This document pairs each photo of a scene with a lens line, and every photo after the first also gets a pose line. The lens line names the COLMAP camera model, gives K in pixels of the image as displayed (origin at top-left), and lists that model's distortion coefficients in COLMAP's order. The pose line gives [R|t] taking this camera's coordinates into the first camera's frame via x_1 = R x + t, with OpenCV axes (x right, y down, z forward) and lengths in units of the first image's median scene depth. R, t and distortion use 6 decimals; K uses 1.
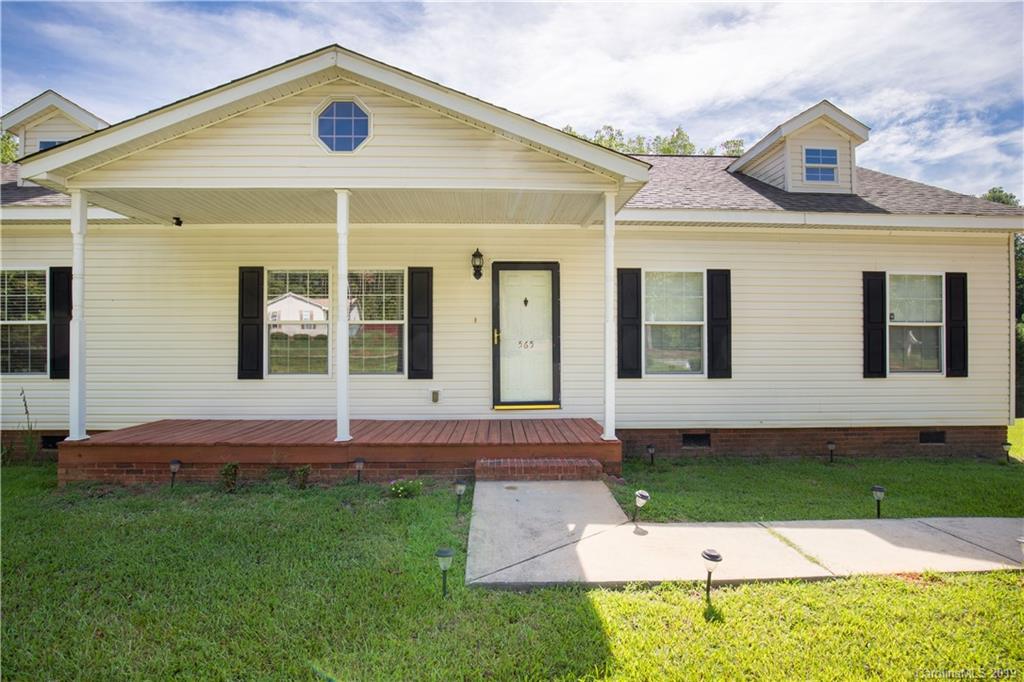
lens RADIAL K [[460.5, 0, 508.7], [0, 460.5, 348.6], [0, 0, 1]] dist [-0.009357, 0.000276]
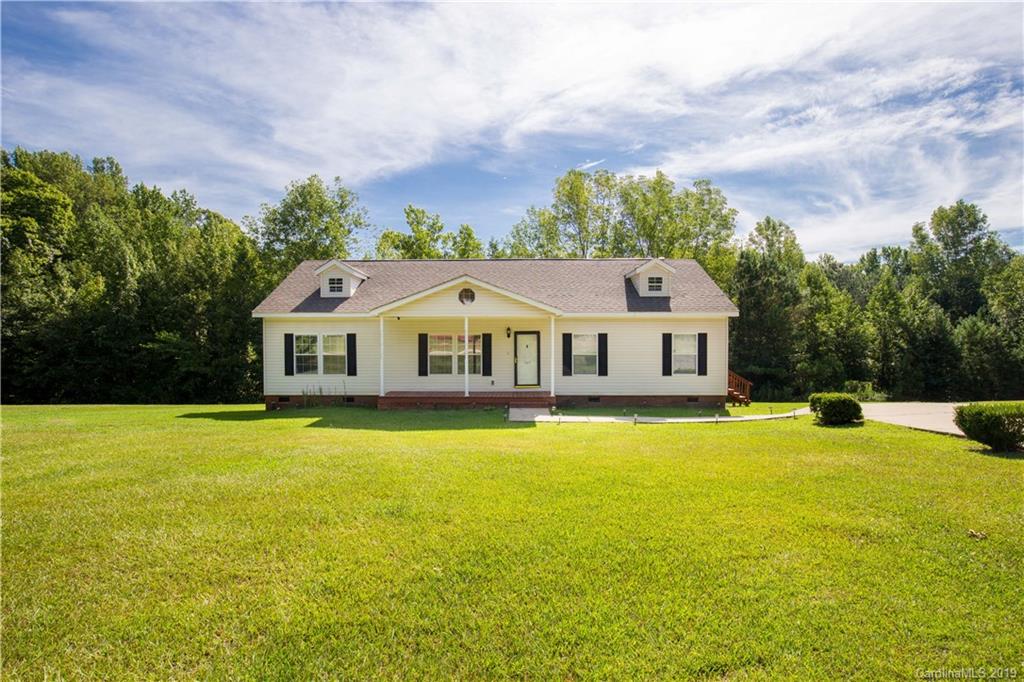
lens RADIAL K [[460.5, 0, 508.7], [0, 460.5, 348.6], [0, 0, 1]] dist [-0.009357, 0.000276]
pose [[0.999032, 0.000270, -0.043980, 0.048035], [0.001087, 0.999524, 0.030822, -0.169991], [0.043967, -0.030840, 0.998557, -1.615410]]
